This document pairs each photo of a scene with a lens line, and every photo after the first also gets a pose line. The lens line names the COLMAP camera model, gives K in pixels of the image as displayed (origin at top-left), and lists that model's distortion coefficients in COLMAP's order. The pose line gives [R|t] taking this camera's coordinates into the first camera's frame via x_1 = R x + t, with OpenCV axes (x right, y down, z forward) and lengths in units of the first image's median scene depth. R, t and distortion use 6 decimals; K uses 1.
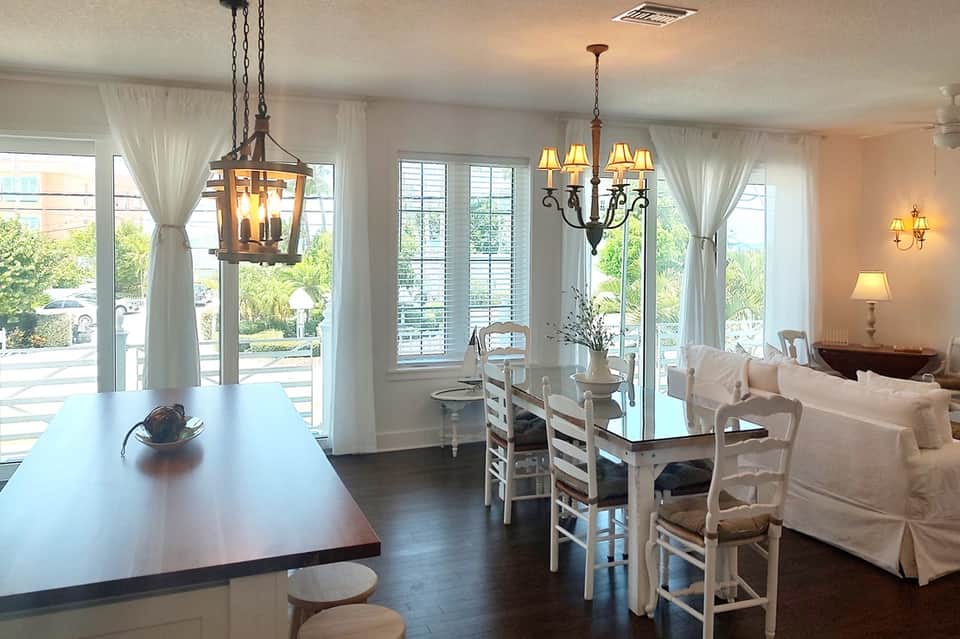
lens RADIAL K [[757.9, 0, 479.0], [0, 757.9, 248.1], [0, 0, 1]] dist [-0.000736, 0.002917]
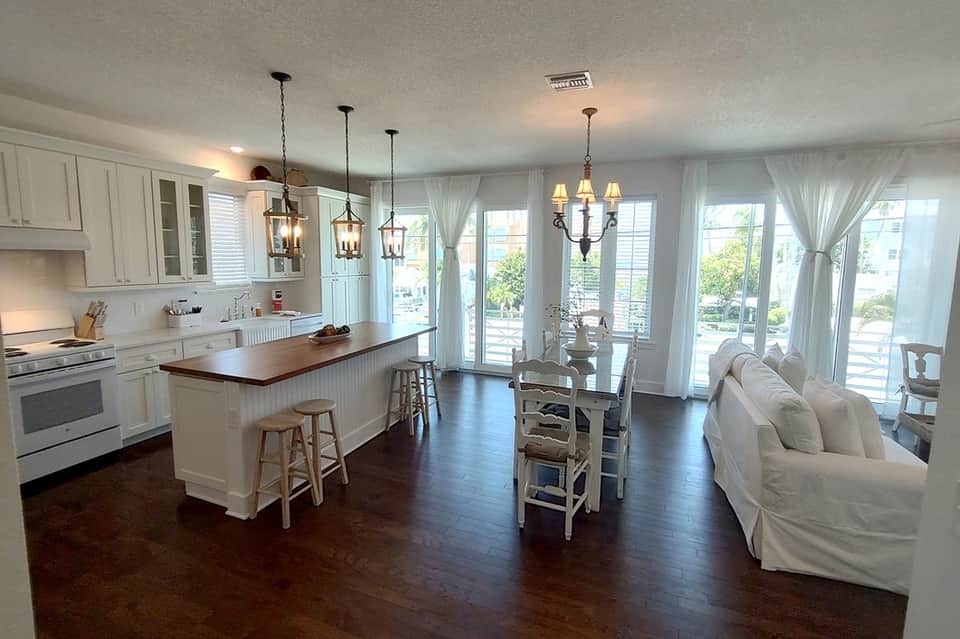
lens RADIAL K [[453.5, 0, 464.2], [0, 453.5, 305.8], [0, 0, 1]] dist [-0.000857, -0.000401]
pose [[0.714599, 0.075203, -0.695481, 0.596995], [-0.015433, 0.995658, 0.091804, 0.017794], [0.699365, -0.054870, 0.712656, 0.226482]]
